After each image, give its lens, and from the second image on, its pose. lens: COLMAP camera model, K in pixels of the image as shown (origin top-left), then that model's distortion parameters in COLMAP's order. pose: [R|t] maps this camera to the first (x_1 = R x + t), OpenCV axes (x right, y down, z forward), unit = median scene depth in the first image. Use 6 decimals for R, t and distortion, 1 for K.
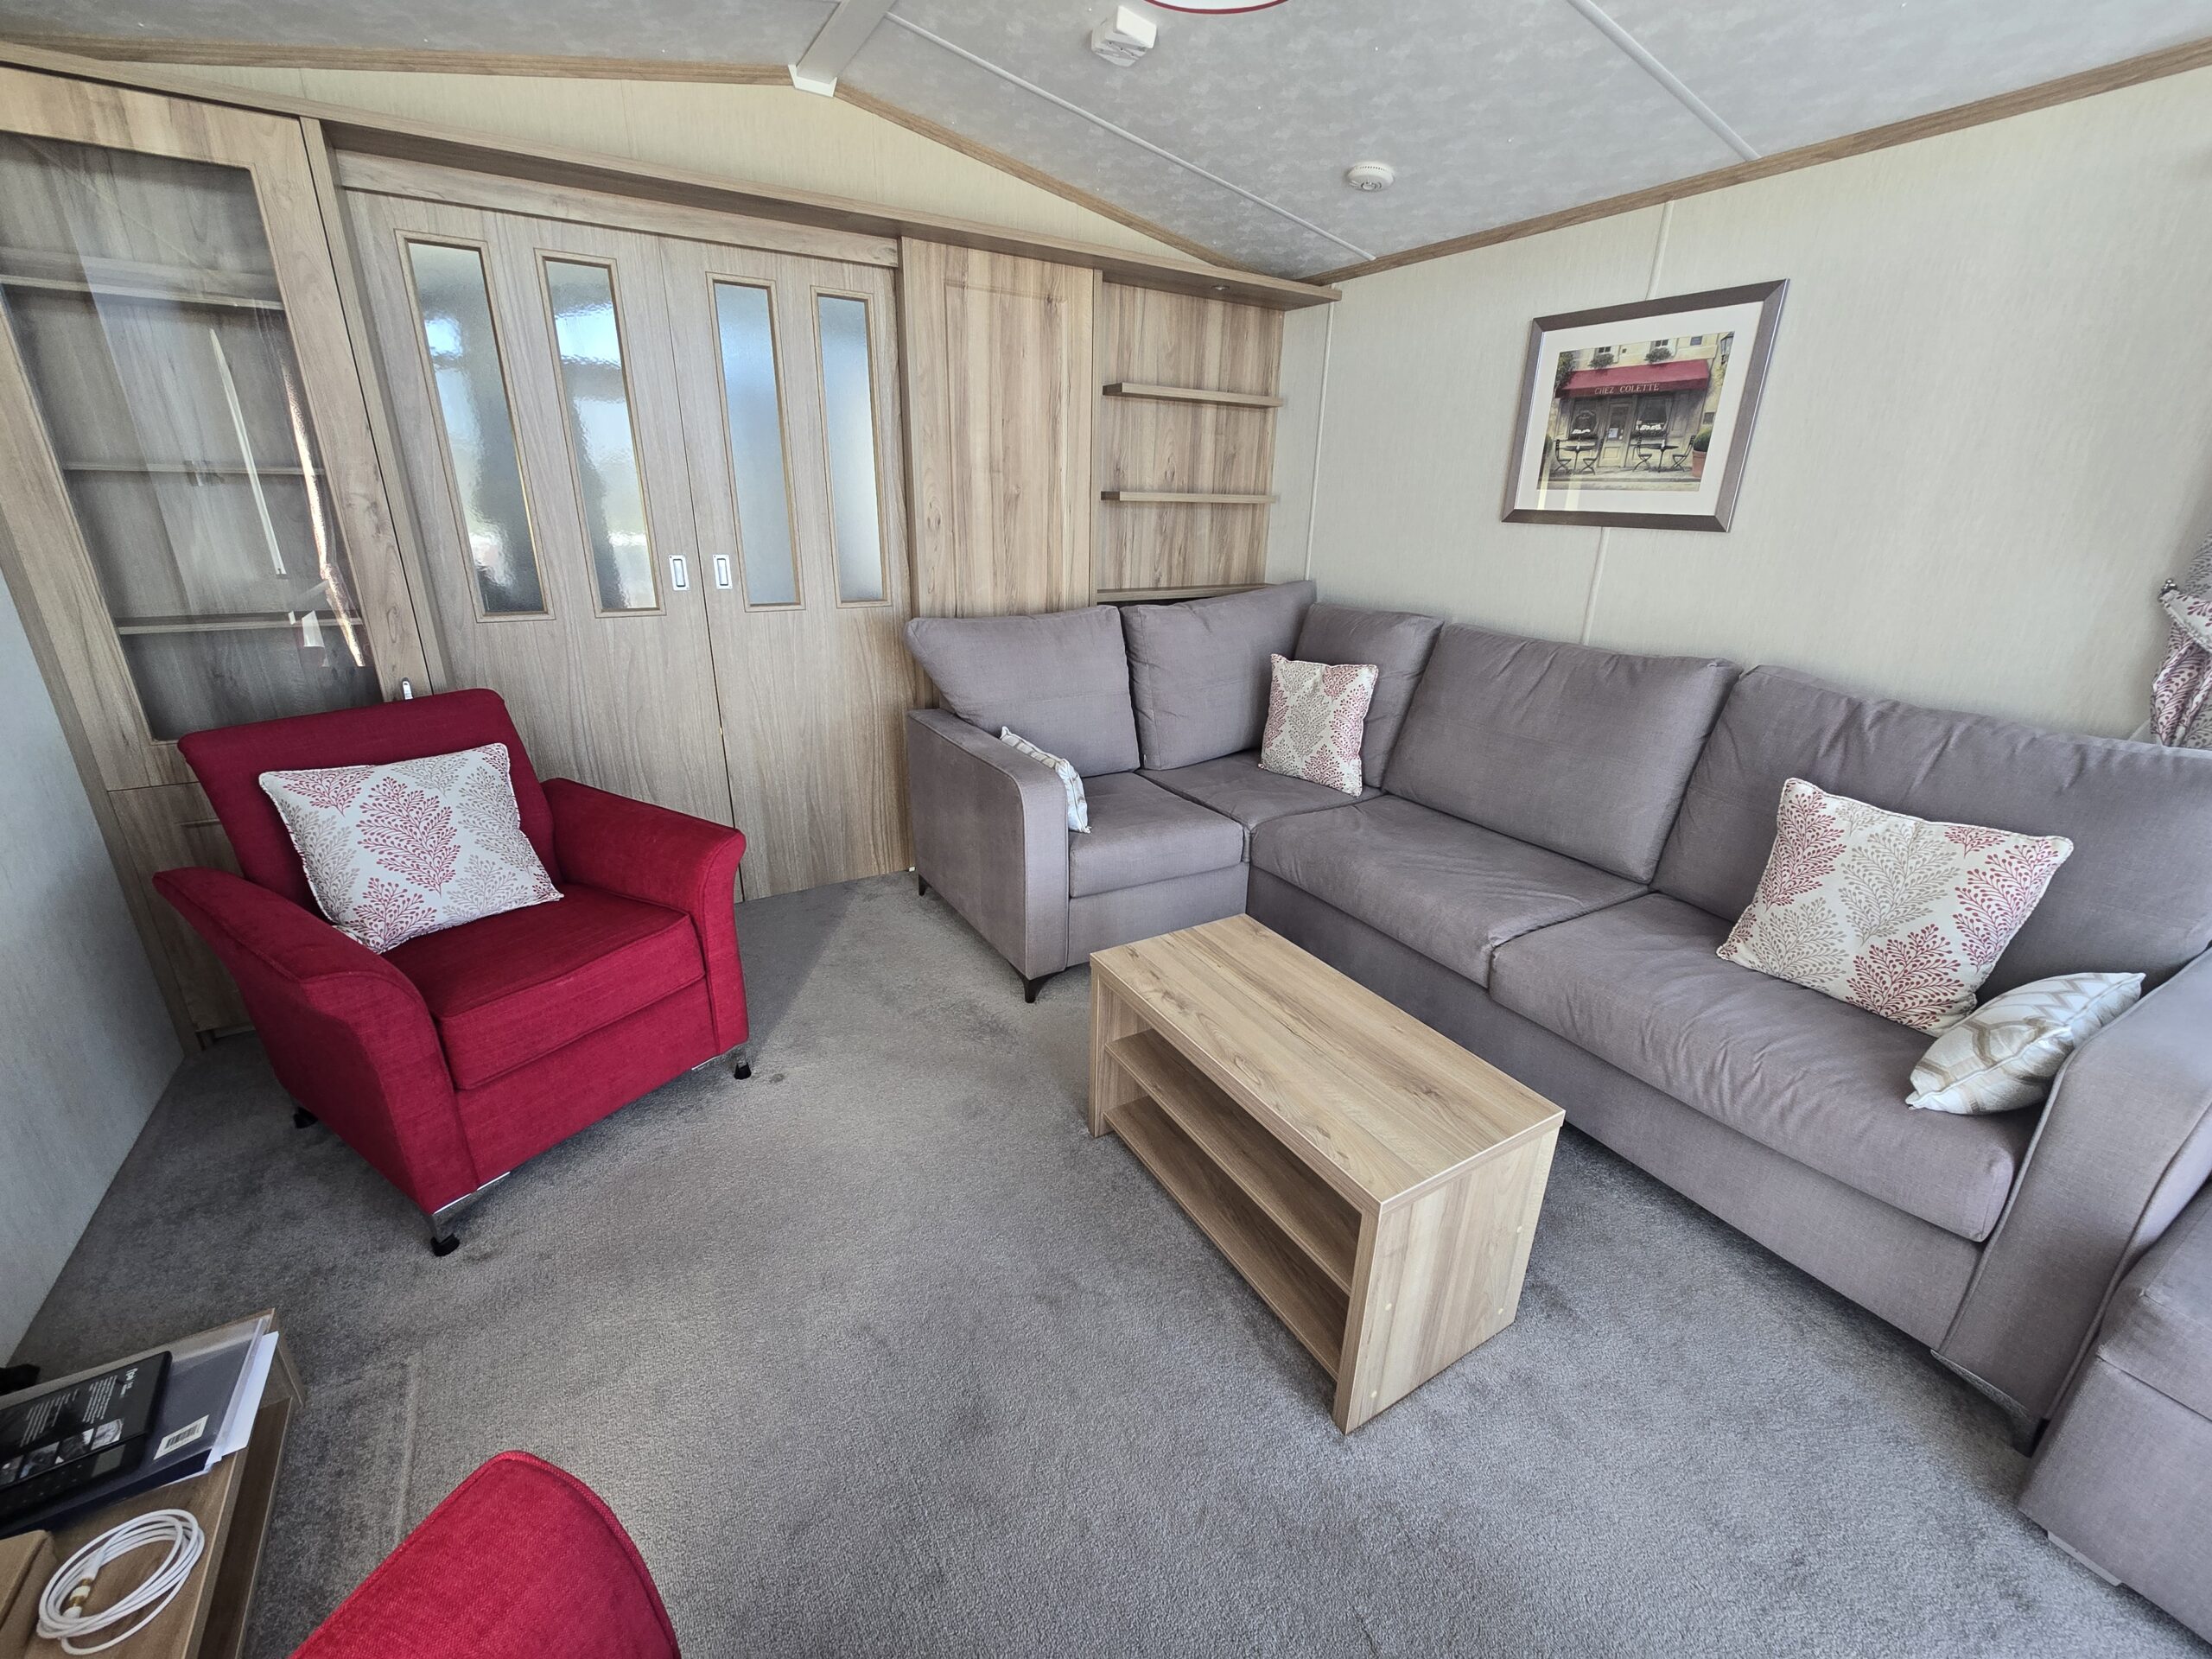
lens RADIAL K [[904.2, 0, 1111.0], [0, 904.2, 818.6], [0, 0, 1]] dist [-0.001979, 0.002737]
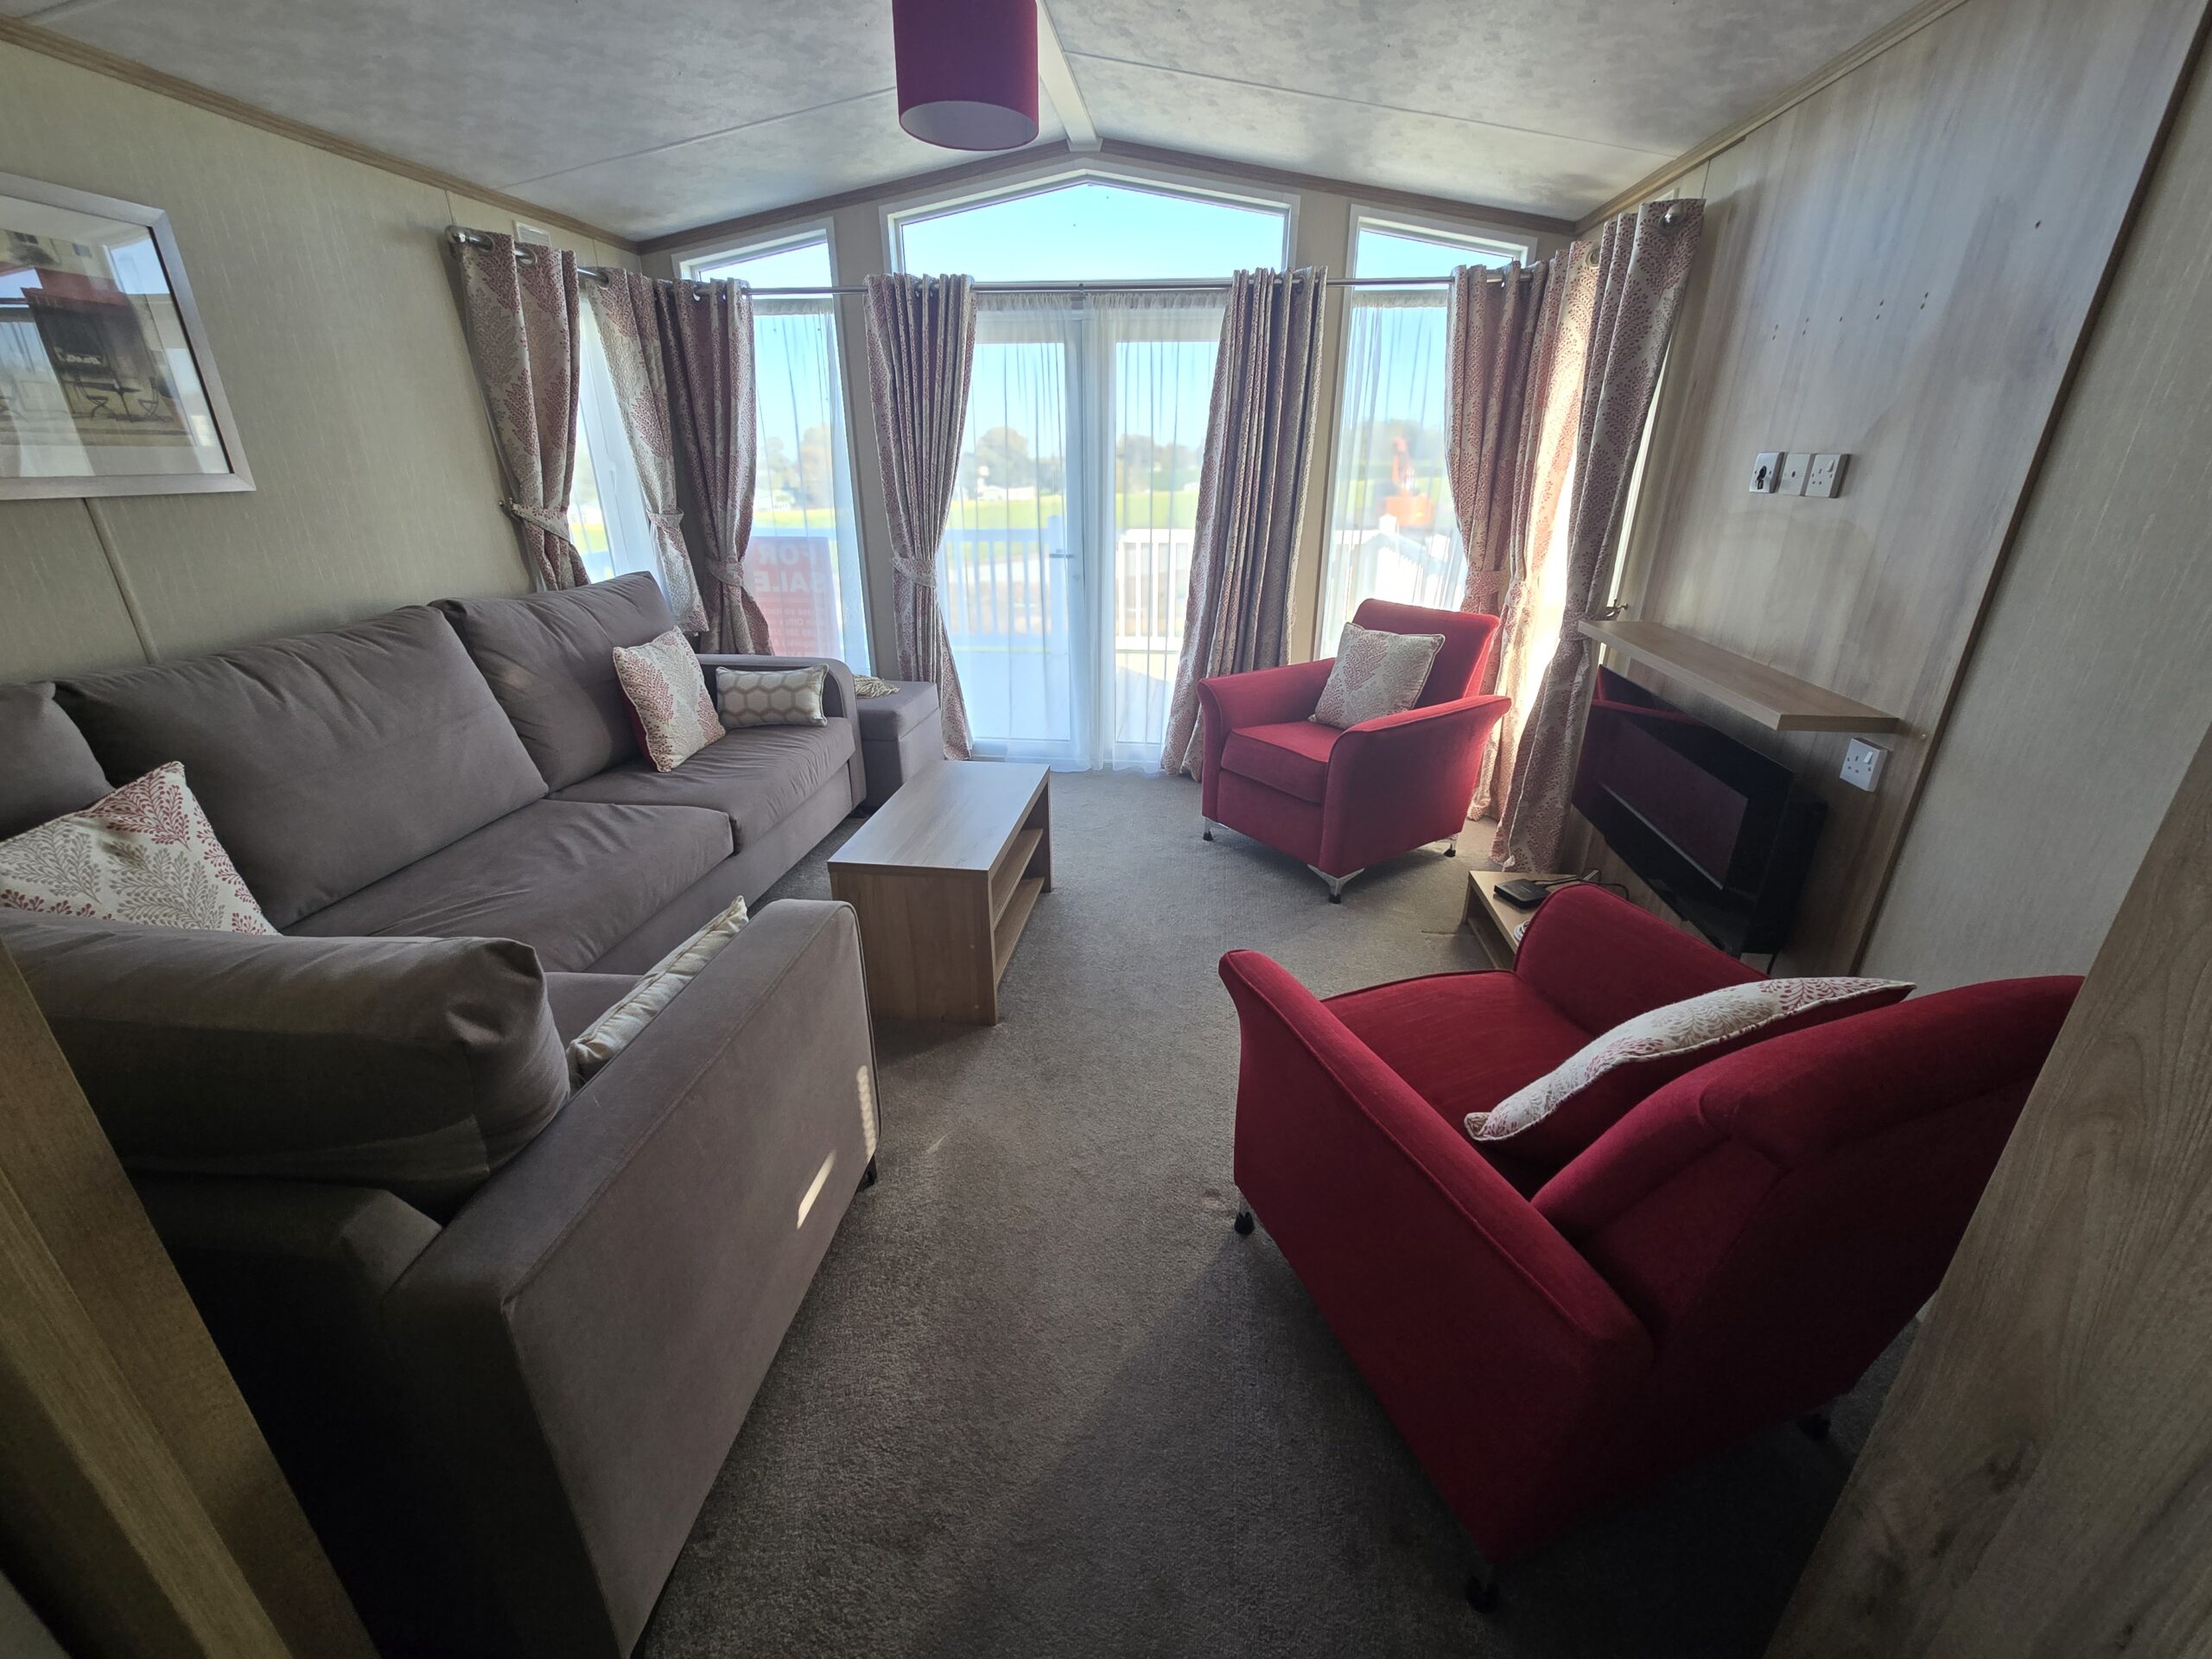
lens RADIAL K [[904.2, 0, 1105.1], [0, 904.2, 825.4], [0, 0, 1]] dist [-0.001979, 0.002737]
pose [[-0.791029, -0.247897, 0.559303, -0.585264], [0.195261, 0.764105, 0.614831, -0.435348], [-0.579781, 0.595559, -0.556025, 1.159100]]
